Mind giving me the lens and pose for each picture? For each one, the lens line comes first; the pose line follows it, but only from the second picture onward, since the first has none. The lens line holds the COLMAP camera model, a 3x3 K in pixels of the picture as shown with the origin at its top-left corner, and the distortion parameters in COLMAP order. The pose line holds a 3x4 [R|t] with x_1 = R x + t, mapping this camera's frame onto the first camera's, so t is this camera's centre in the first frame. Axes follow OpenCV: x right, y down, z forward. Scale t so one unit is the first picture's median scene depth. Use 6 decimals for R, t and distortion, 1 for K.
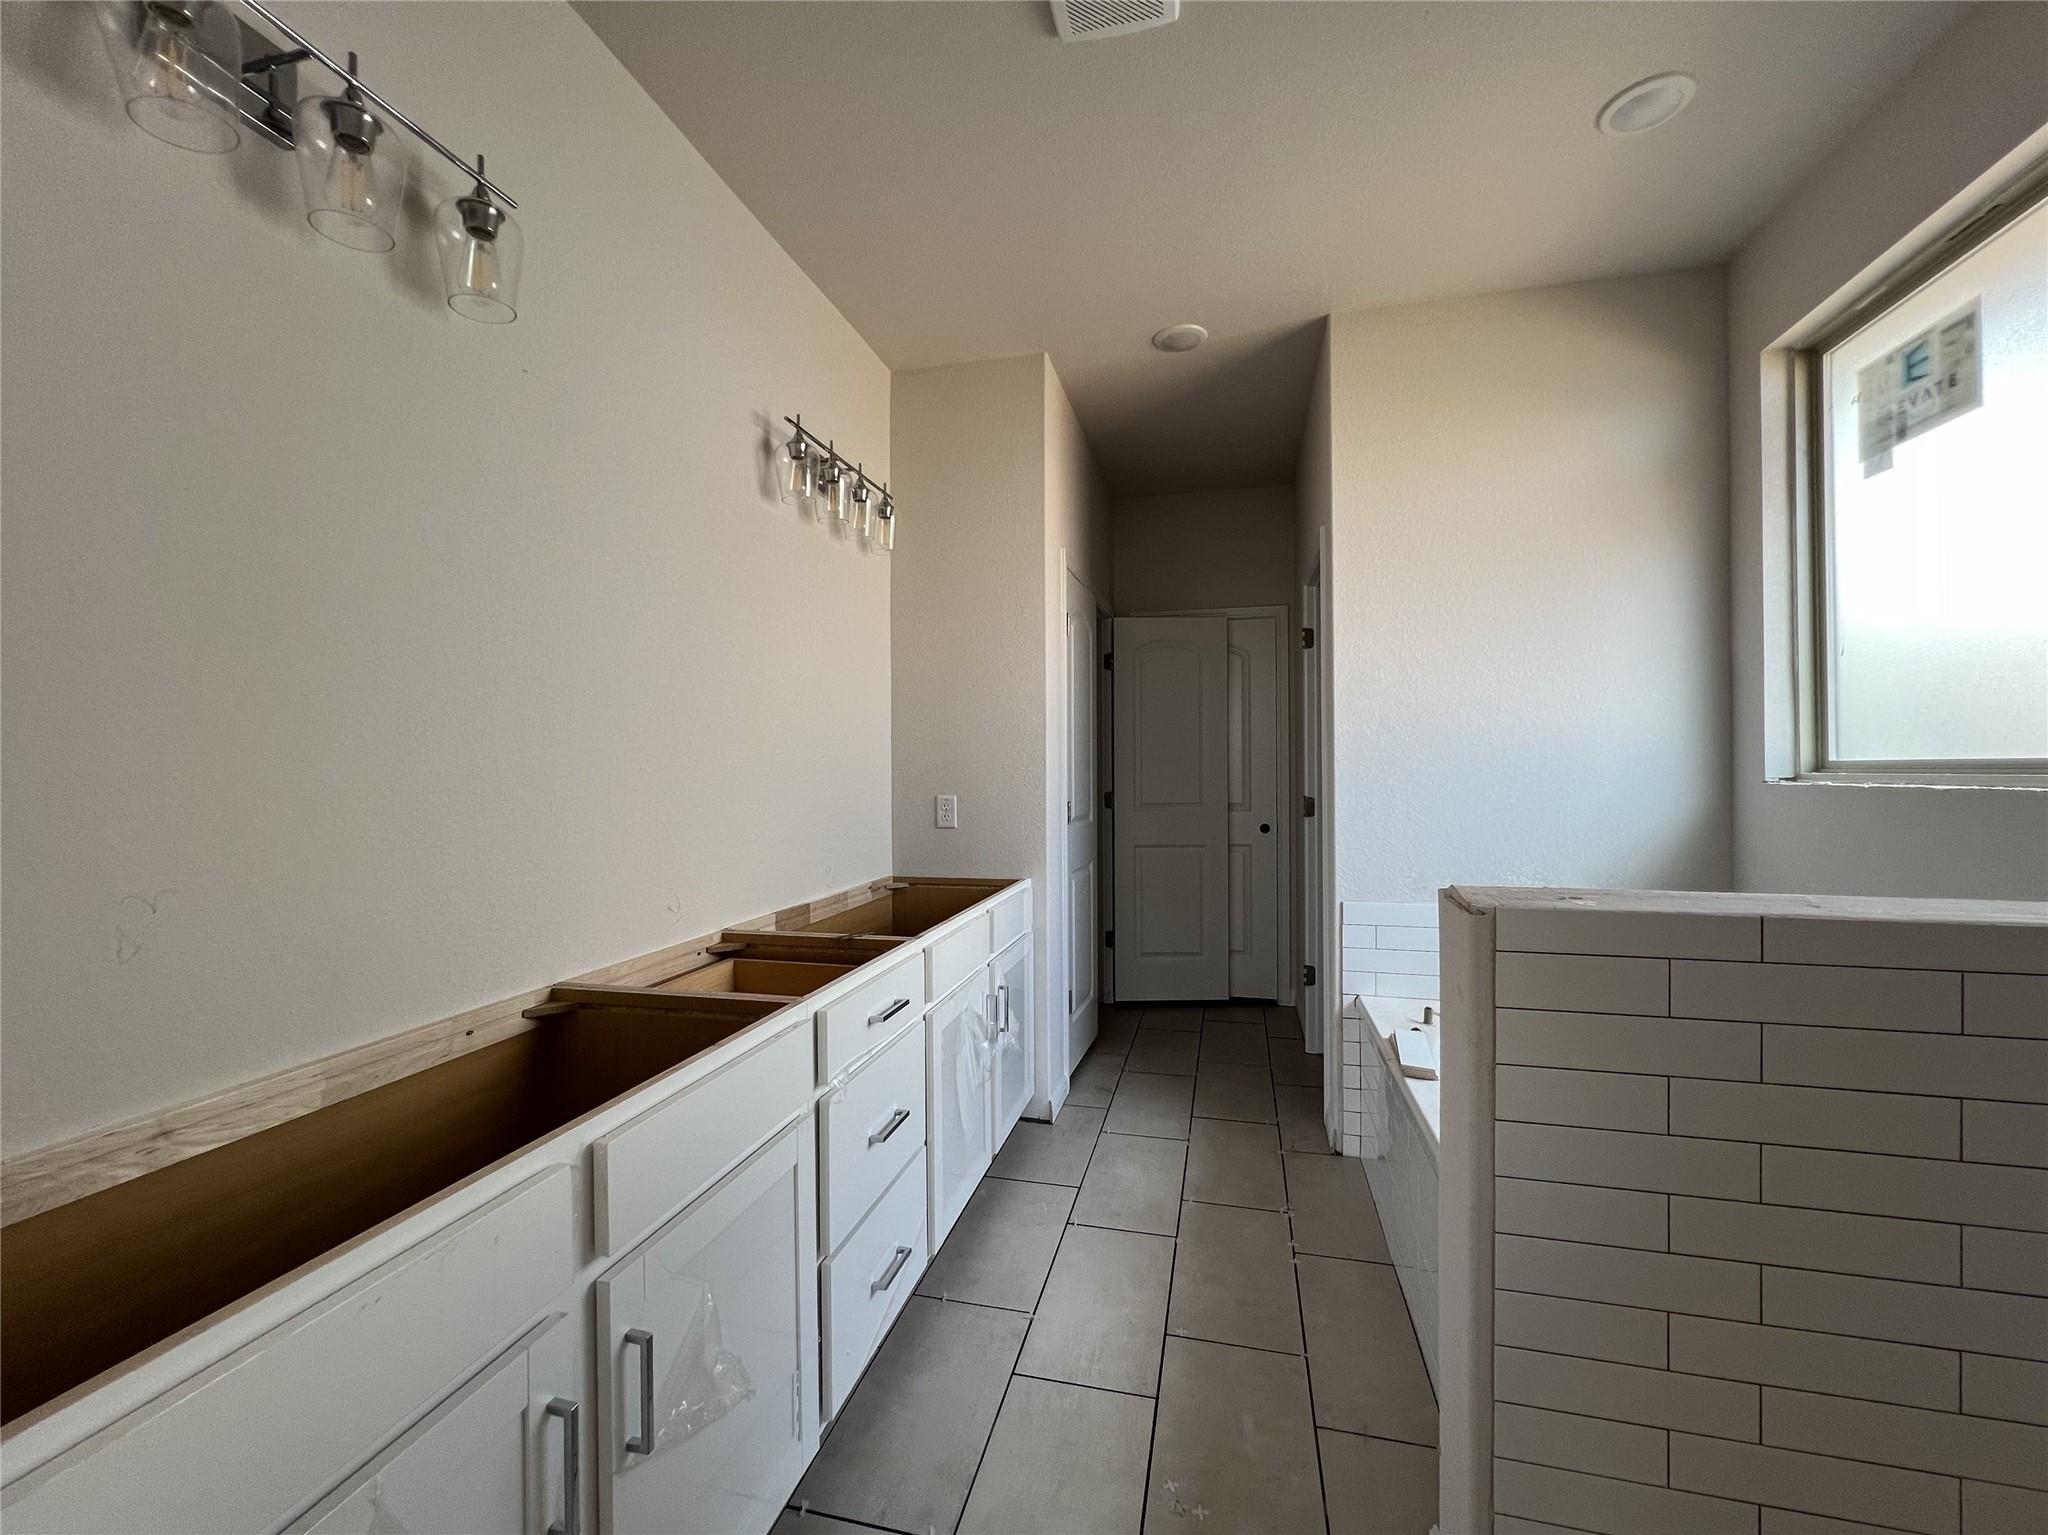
lens RADIAL K [[826.4, 0, 1023.5], [0, 826.4, 767.3], [0, 0, 1]] dist [-0.000693, -0.000657]
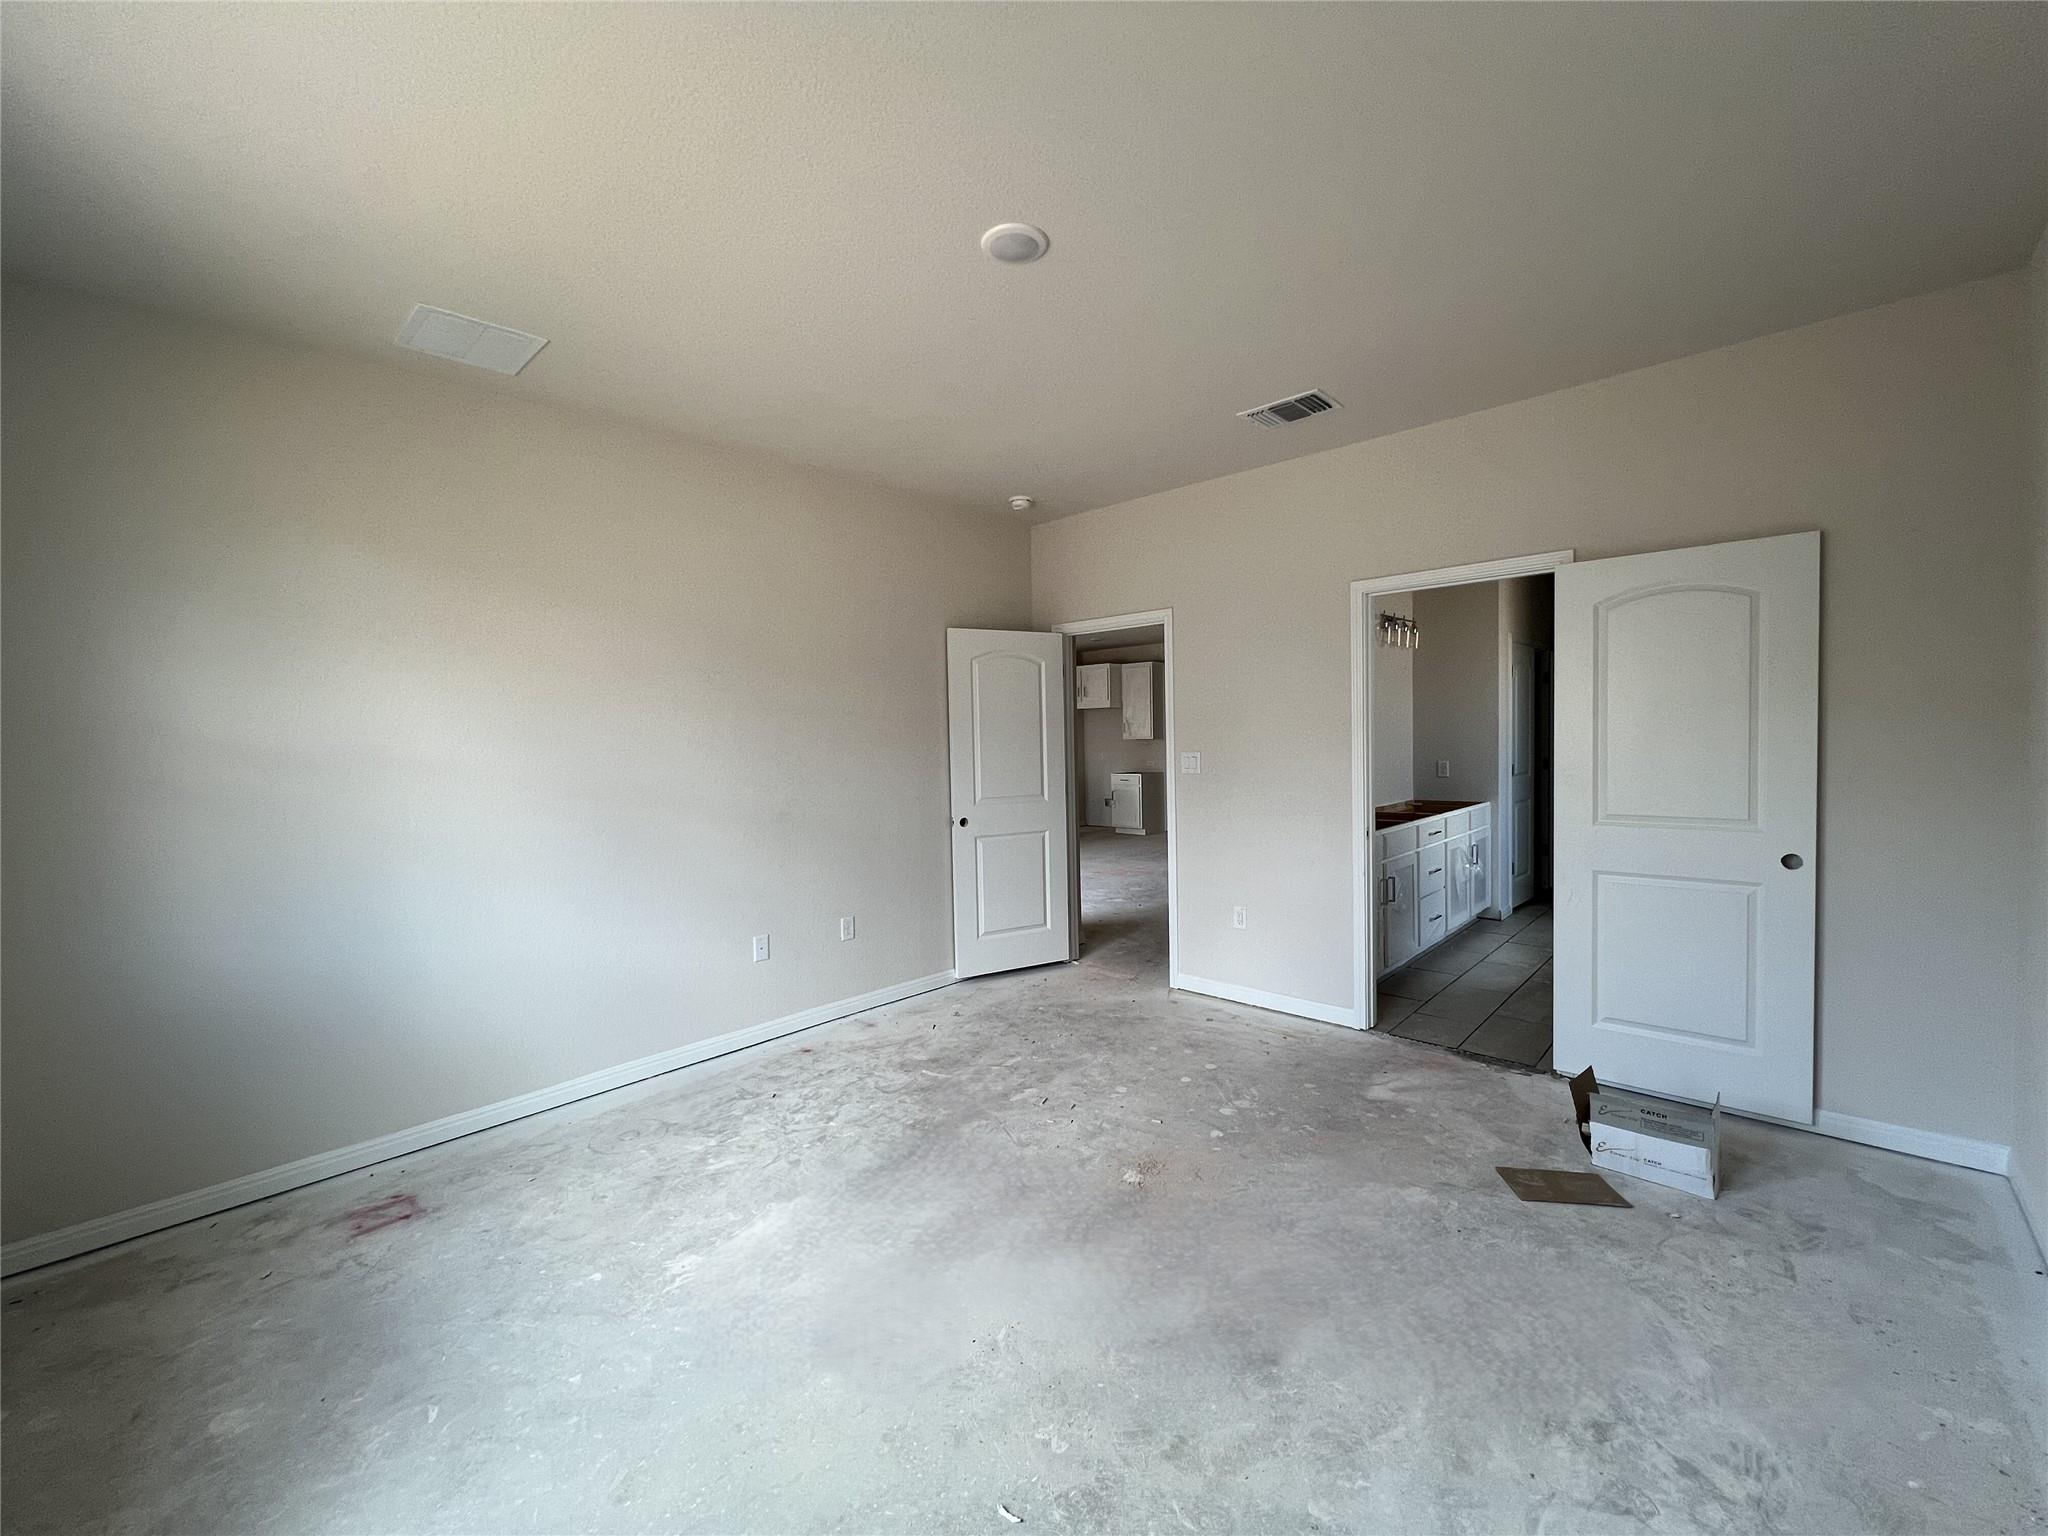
lens RADIAL K [[825.1, 0, 1027.6], [0, 825.1, 773.8], [0, 0, 1]] dist [-0.000096, 0.000015]
pose [[0.878499, 0.004760, -0.477721, -0.021943], [0.013501, 0.999304, 0.034784, -0.020853], [0.477554, -0.037007, 0.877823, -1.384345]]
